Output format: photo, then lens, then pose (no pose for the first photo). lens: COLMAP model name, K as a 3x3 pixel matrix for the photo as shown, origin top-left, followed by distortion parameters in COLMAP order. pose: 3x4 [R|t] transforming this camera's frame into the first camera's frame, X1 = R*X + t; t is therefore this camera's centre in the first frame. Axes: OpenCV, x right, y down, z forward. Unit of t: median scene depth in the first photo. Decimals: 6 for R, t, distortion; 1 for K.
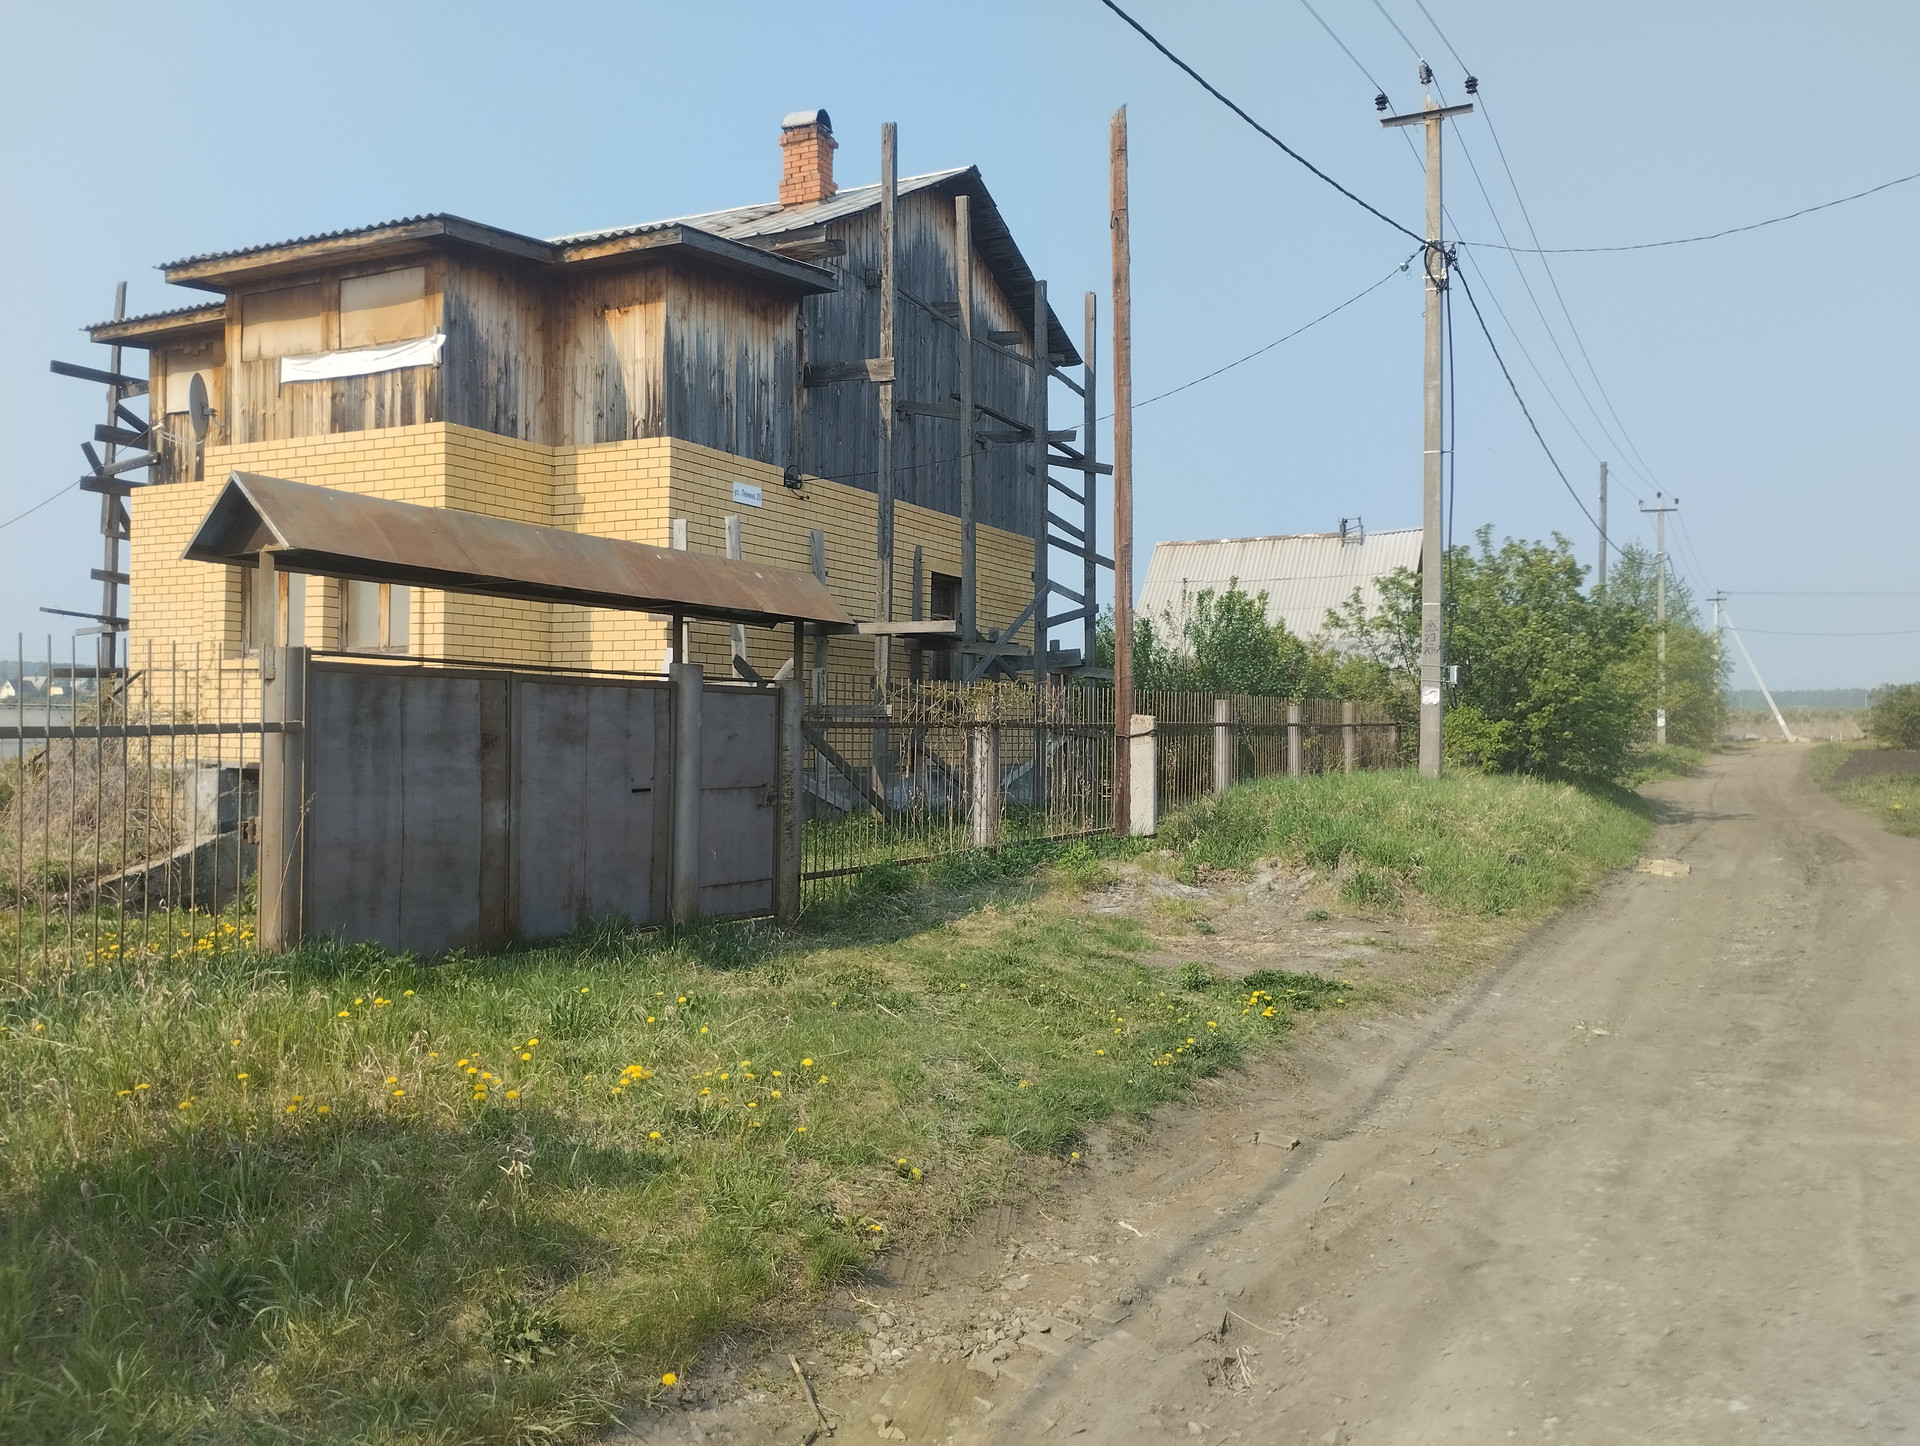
lens RADIAL K [[1623.5, 0, 960.5], [0, 1623.5, 719.6], [0, 0, 1]] dist [0.050443, -0.052085]
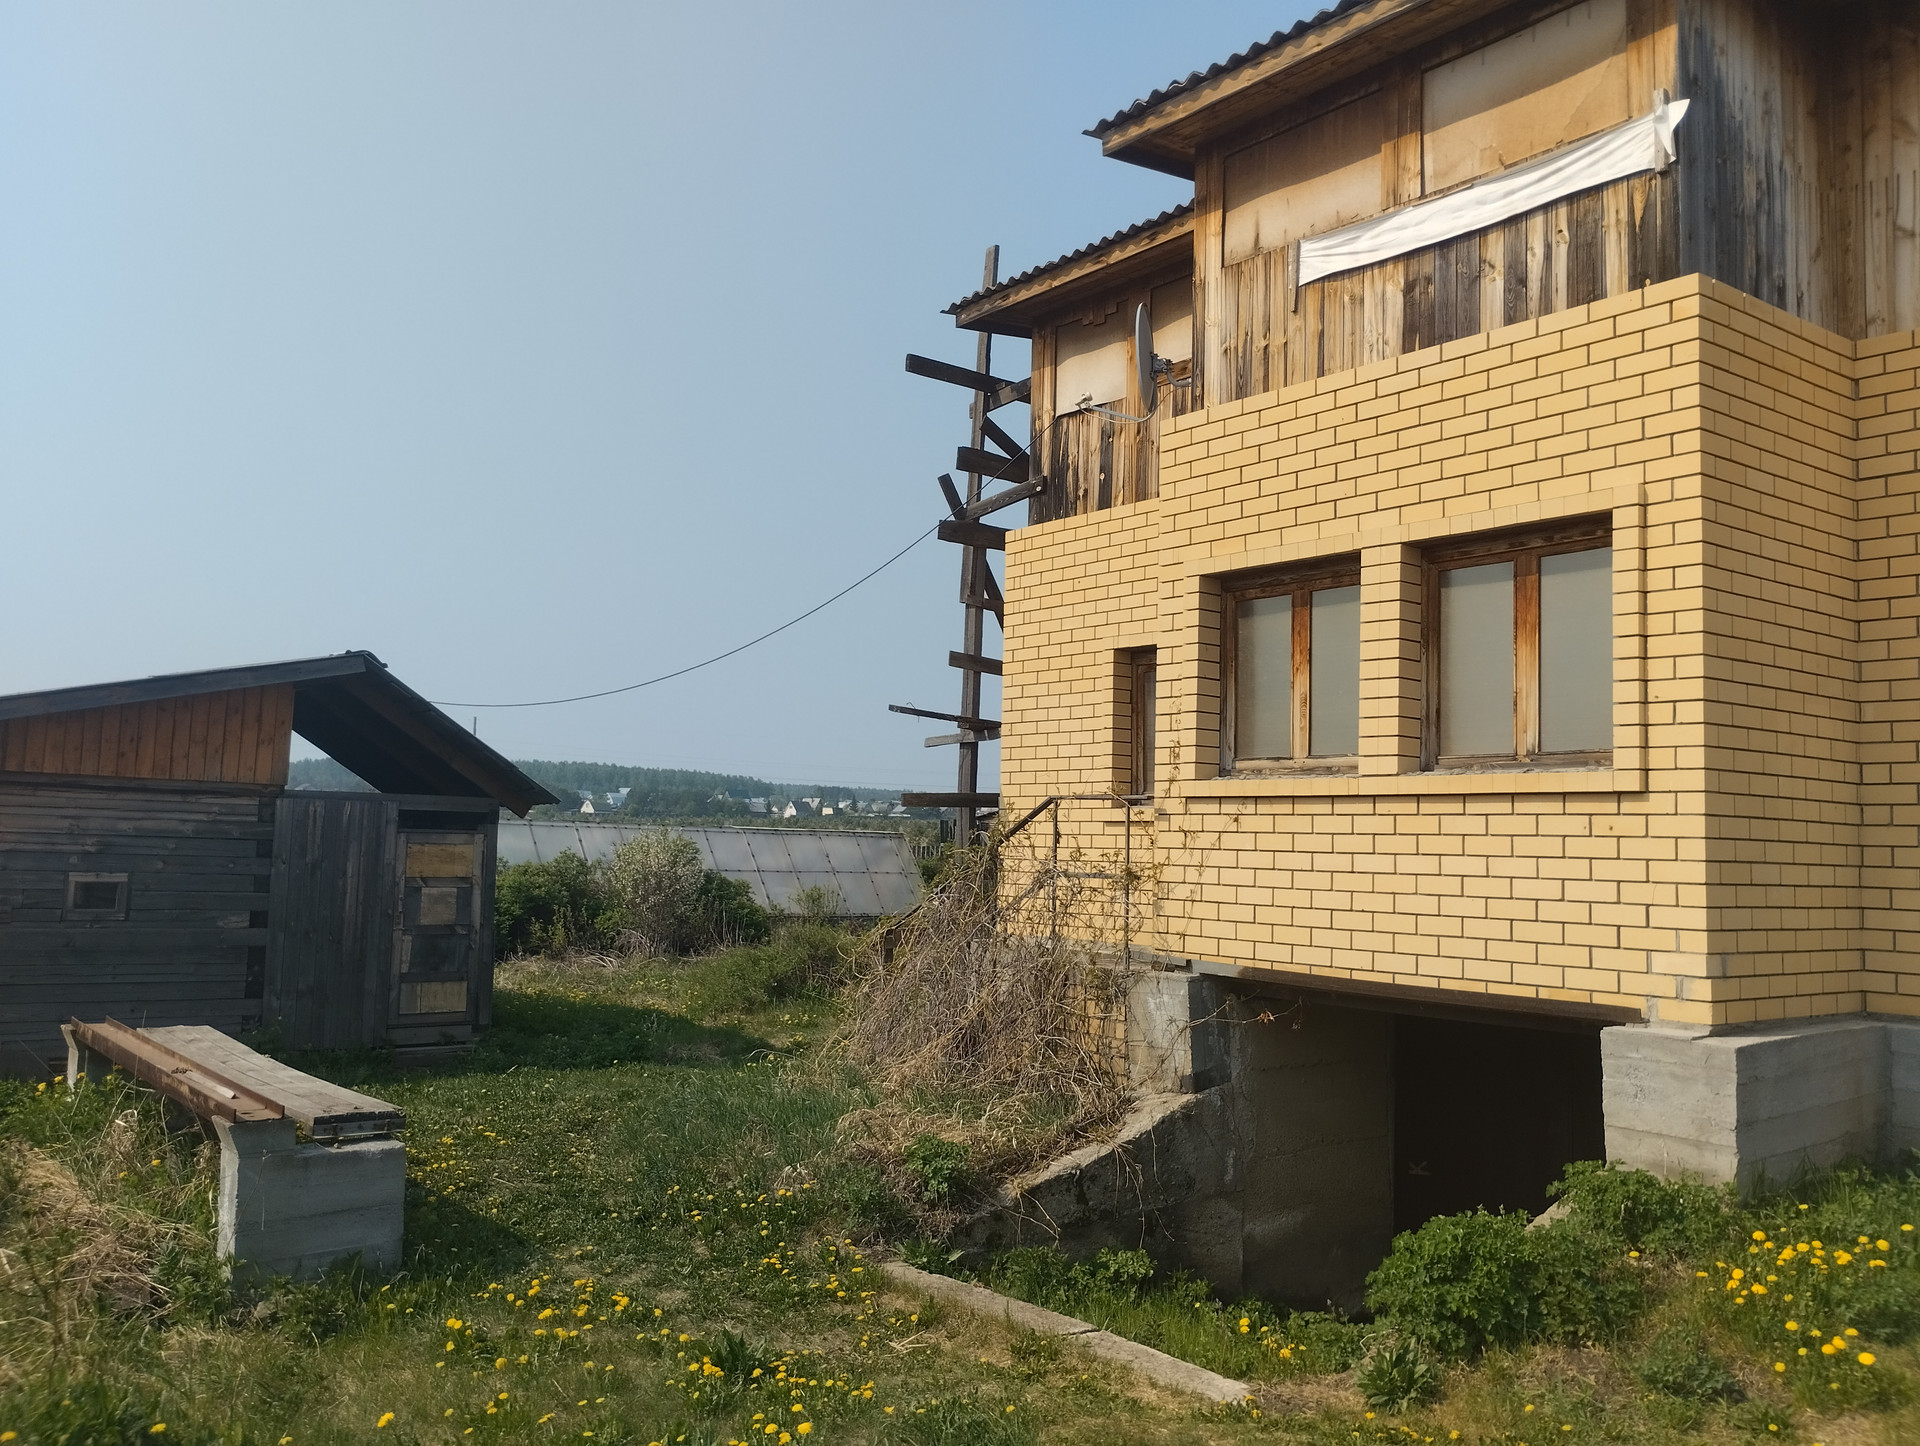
lens RADIAL K [[1623.5, 0, 960.0], [0, 1623.5, 725.9], [0, 0, 1]] dist [0.050443, -0.052085]
pose [[0.912472, -0.017586, -0.408761, -0.292741], [-0.011424, 0.997591, -0.068422, -0.015684], [0.408979, 0.067103, 0.910073, 0.450018]]
